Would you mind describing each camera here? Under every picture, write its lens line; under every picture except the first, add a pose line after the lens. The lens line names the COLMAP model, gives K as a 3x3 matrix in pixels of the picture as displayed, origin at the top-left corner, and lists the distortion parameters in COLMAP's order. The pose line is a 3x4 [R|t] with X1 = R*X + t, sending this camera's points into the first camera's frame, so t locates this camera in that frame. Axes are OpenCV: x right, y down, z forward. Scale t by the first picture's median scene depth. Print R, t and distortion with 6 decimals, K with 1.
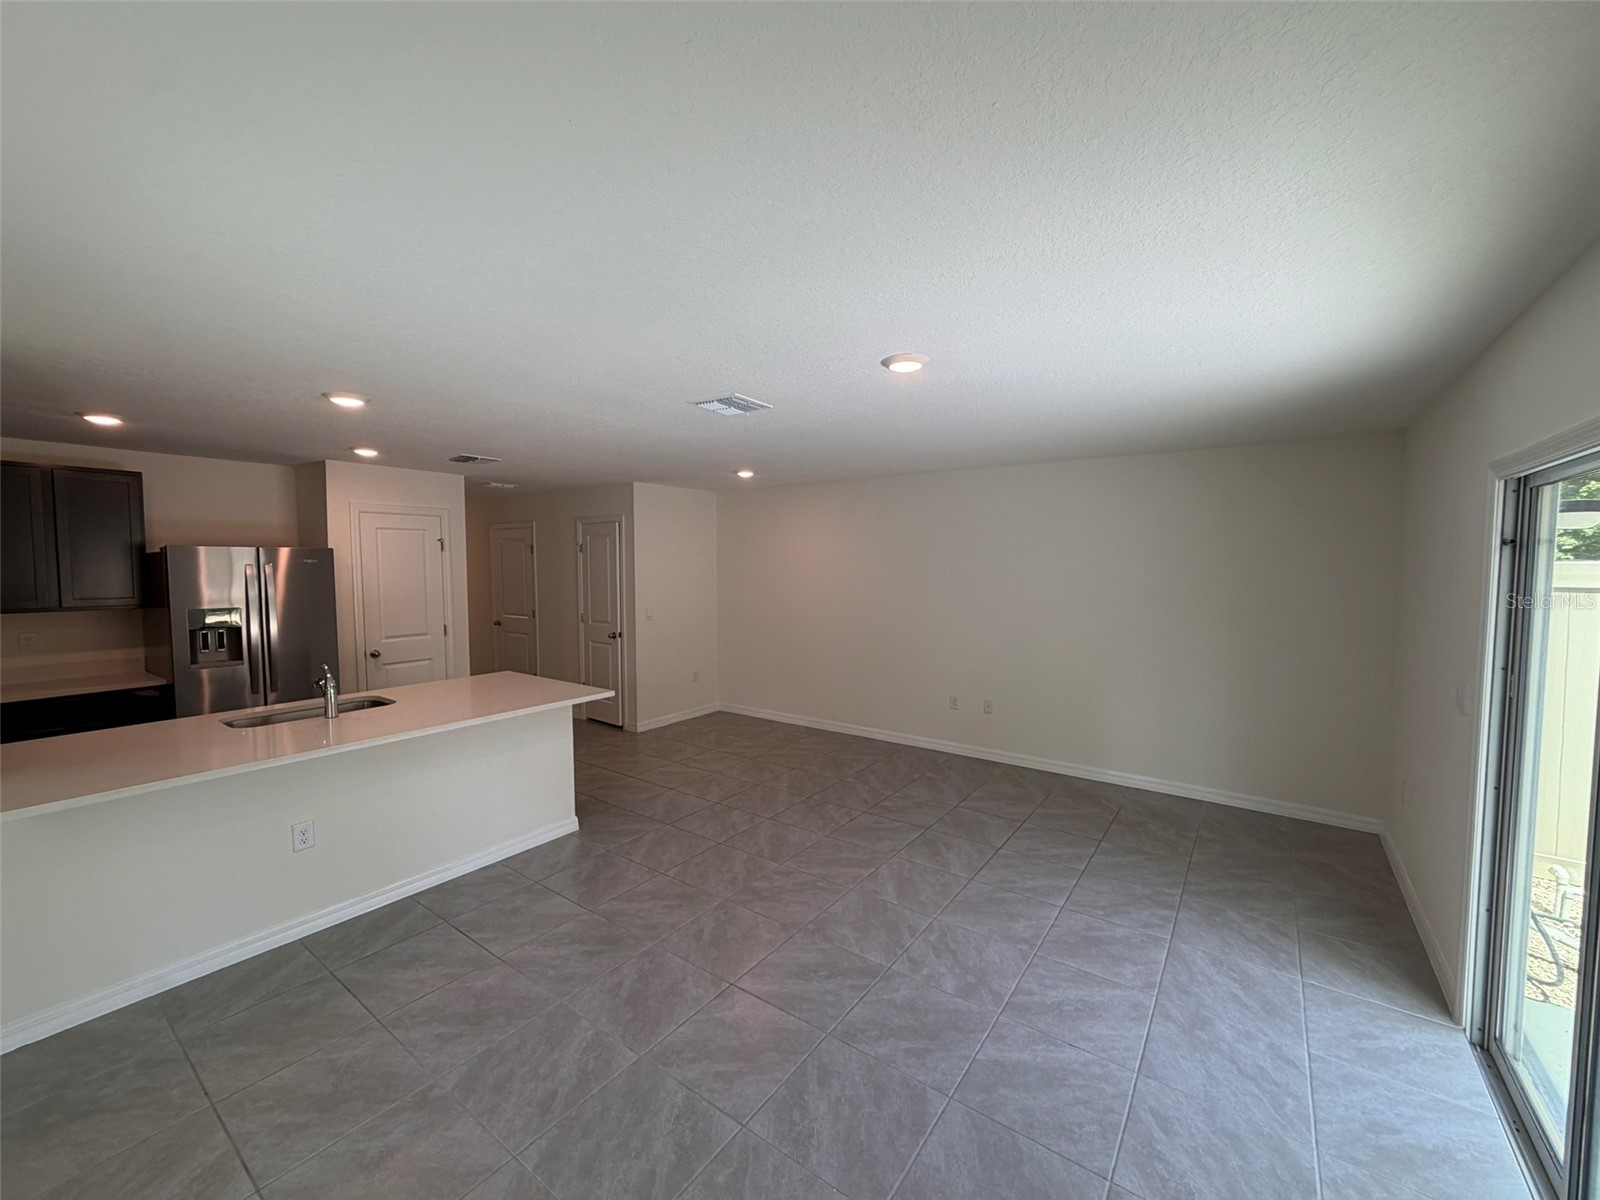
lens RADIAL K [[639.3, 0, 797.6], [0, 639.3, 600.4], [0, 0, 1]] dist [-0.000233, 0.000322]
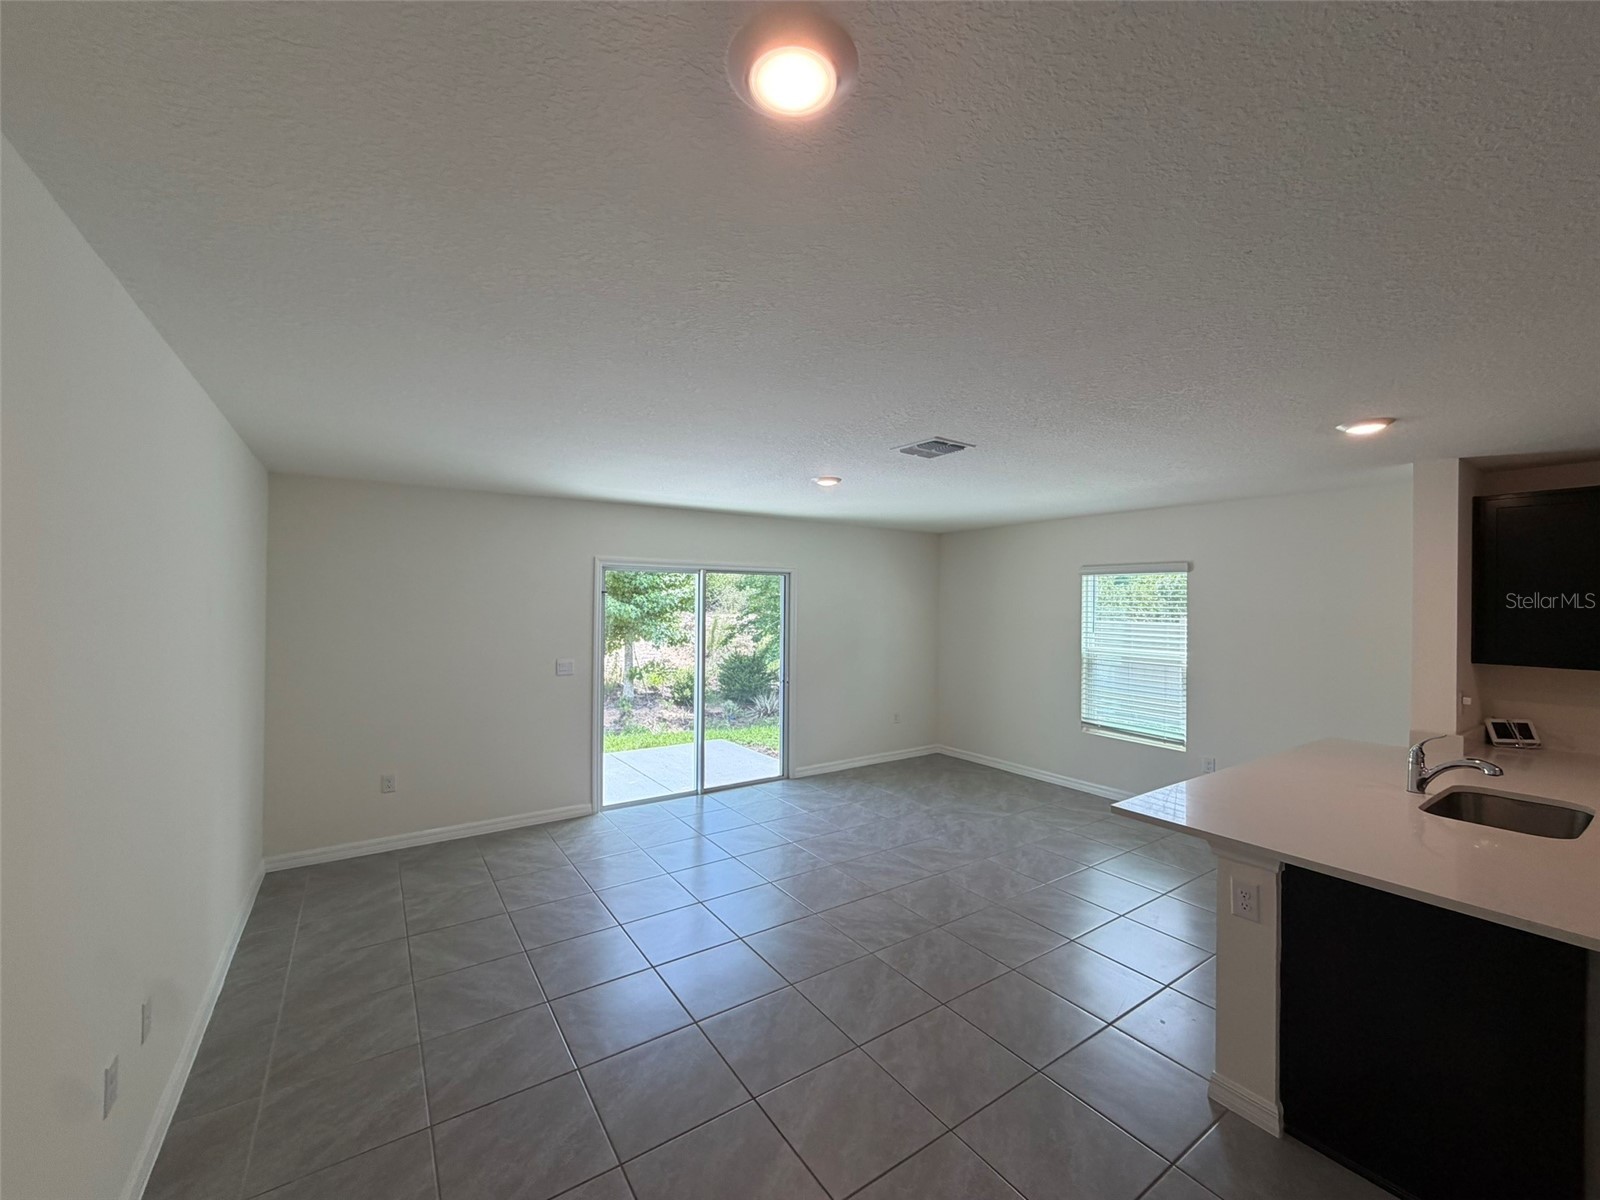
lens RADIAL K [[639.3, 0, 797.6], [0, 639.3, 600.4], [0, 0, 1]] dist [-0.000233, 0.000322]
pose [[-0.941395, -0.007137, 0.337230, -0.266318], [0.011768, 0.998473, 0.053981, -0.133062], [-0.337100, 0.054786, -0.939873, 2.210939]]
